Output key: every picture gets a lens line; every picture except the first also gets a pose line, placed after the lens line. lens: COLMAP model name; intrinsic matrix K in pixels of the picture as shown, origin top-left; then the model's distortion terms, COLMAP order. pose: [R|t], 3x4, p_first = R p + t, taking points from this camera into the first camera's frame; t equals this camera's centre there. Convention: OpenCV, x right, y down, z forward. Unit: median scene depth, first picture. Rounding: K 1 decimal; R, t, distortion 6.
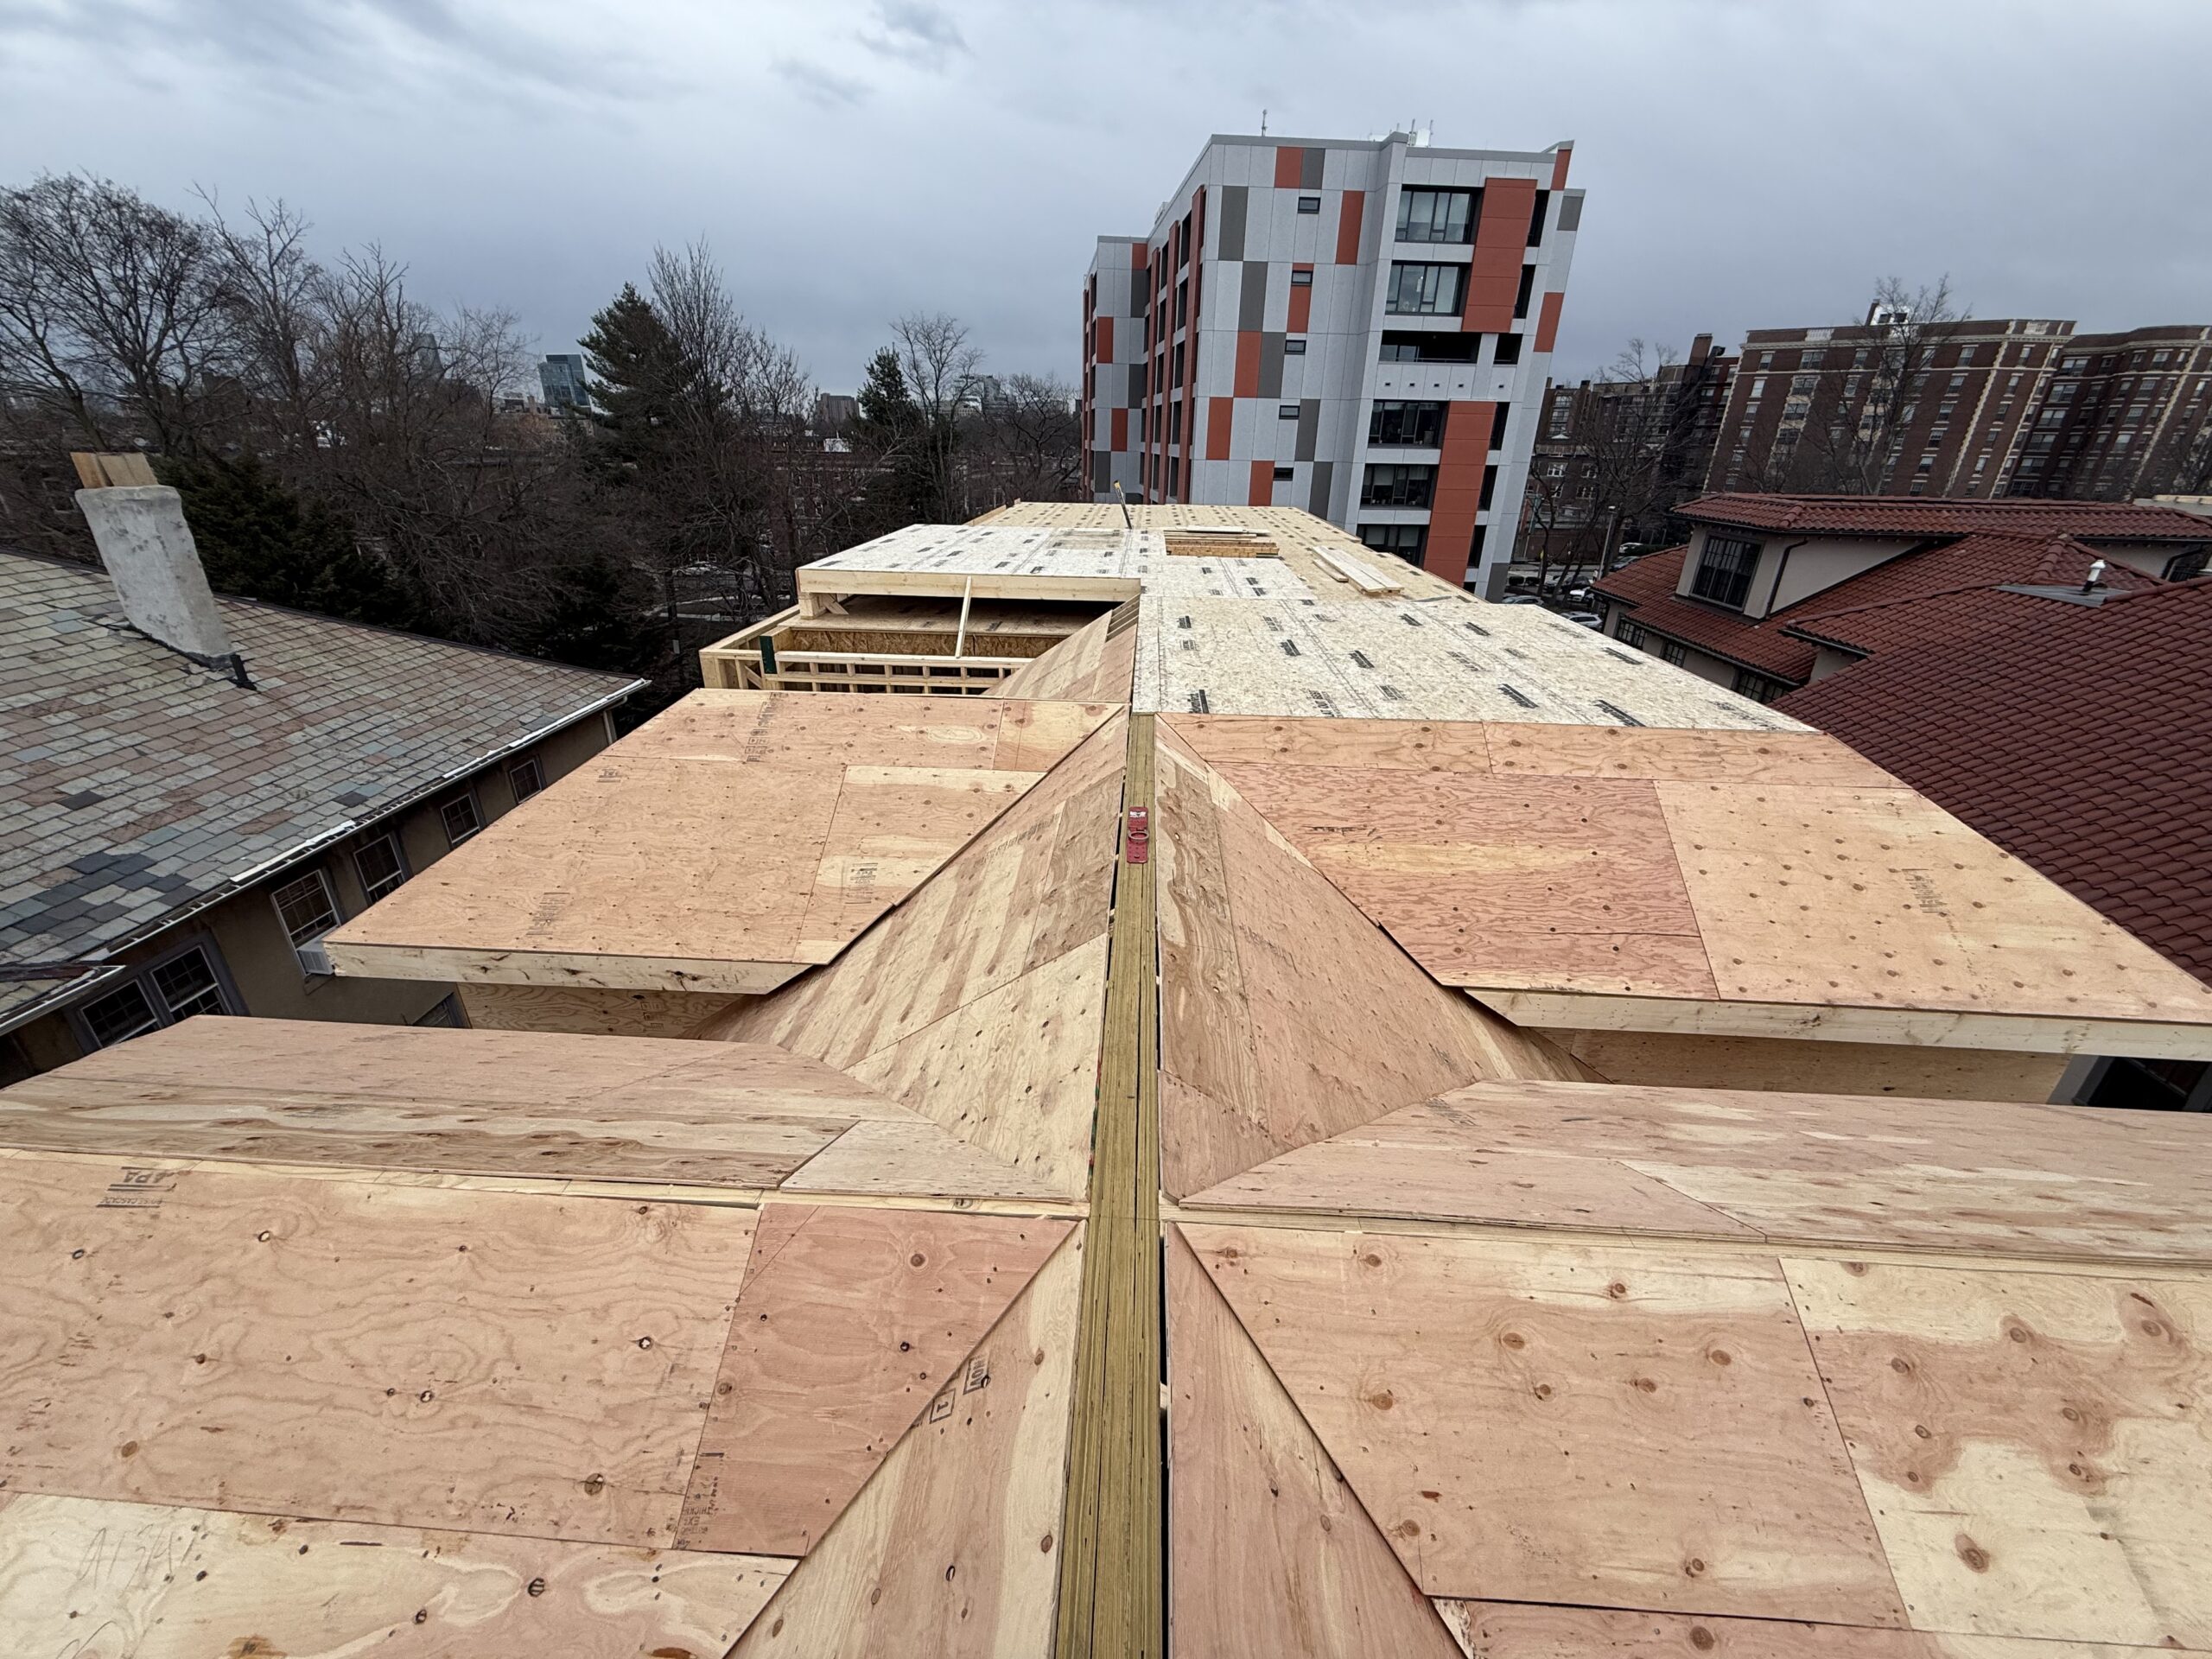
lens RADIAL K [[881.8, 0, 1100.7], [0, 881.8, 836.3], [0, 0, 1]] dist [0.000357, -0.000002]
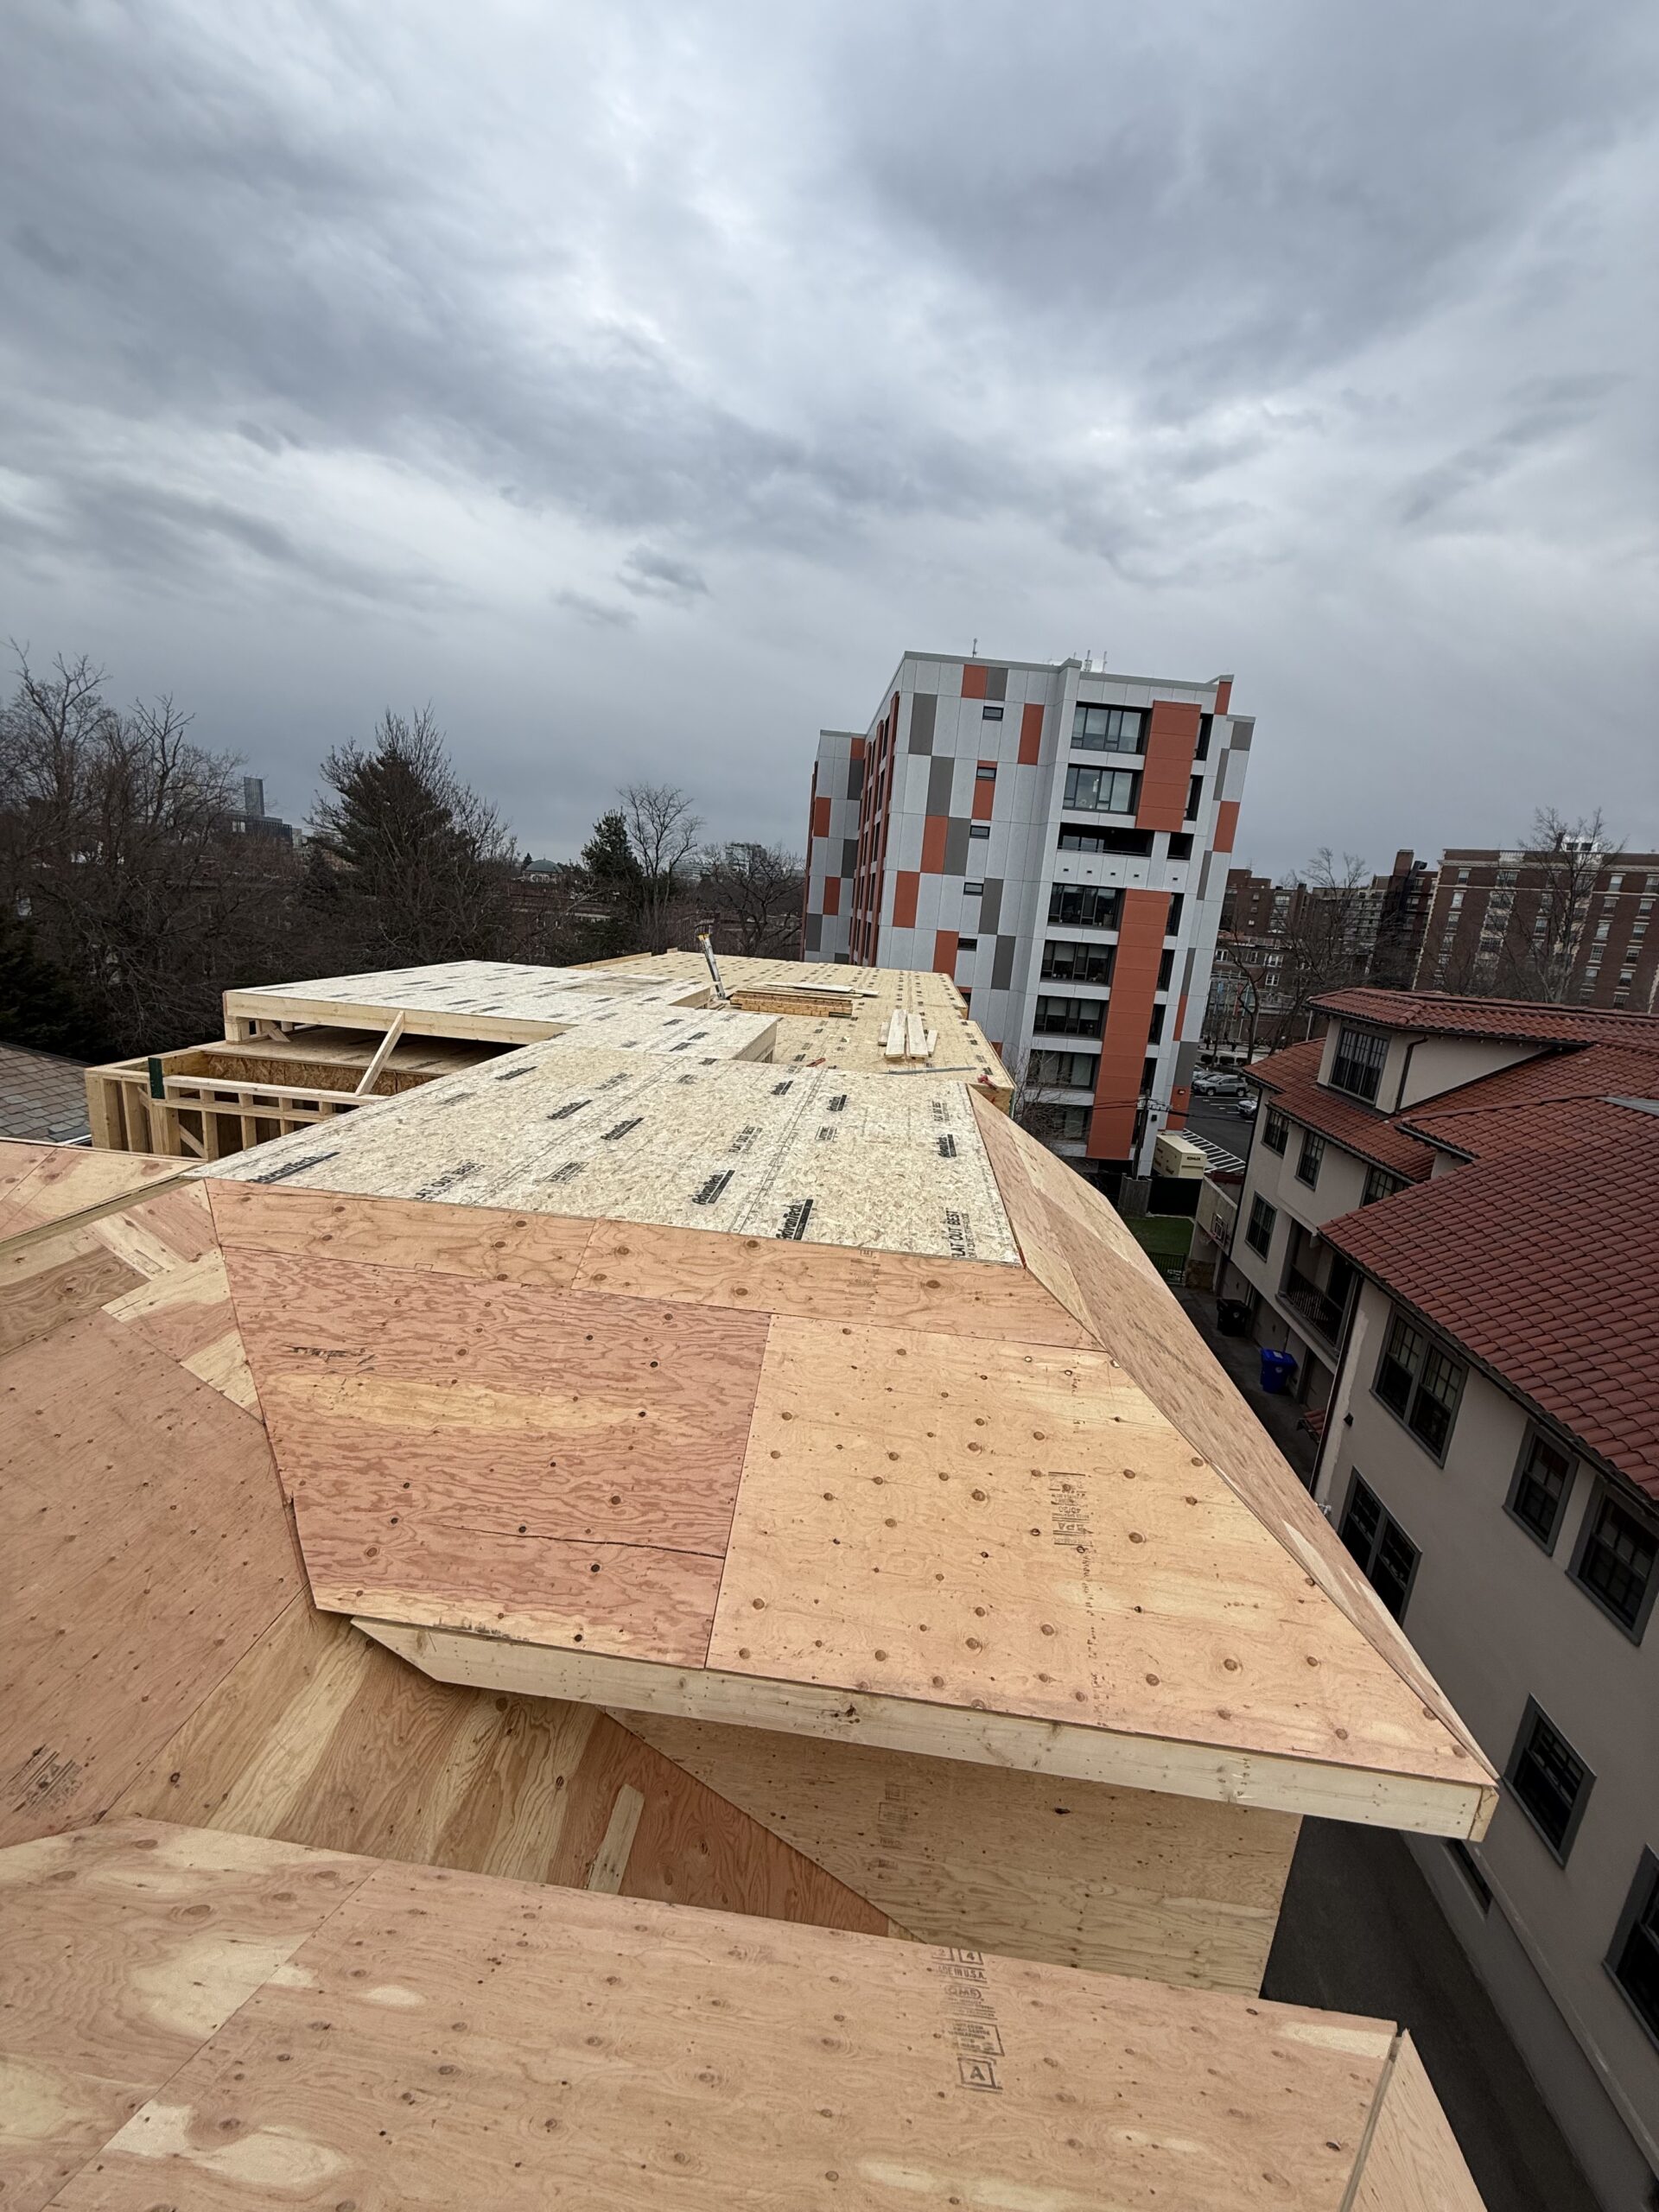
lens RADIAL K [[881.8, 0, 836.5], [0, 881.8, 1099.4], [0, 0, 1]] dist [0.000357, -0.000002]
pose [[0.997503, 0.068290, -0.017978, 0.309041], [-0.070529, 0.976168, -0.205236, -0.041678], [0.003534, 0.205992, 0.978547, 0.101381]]
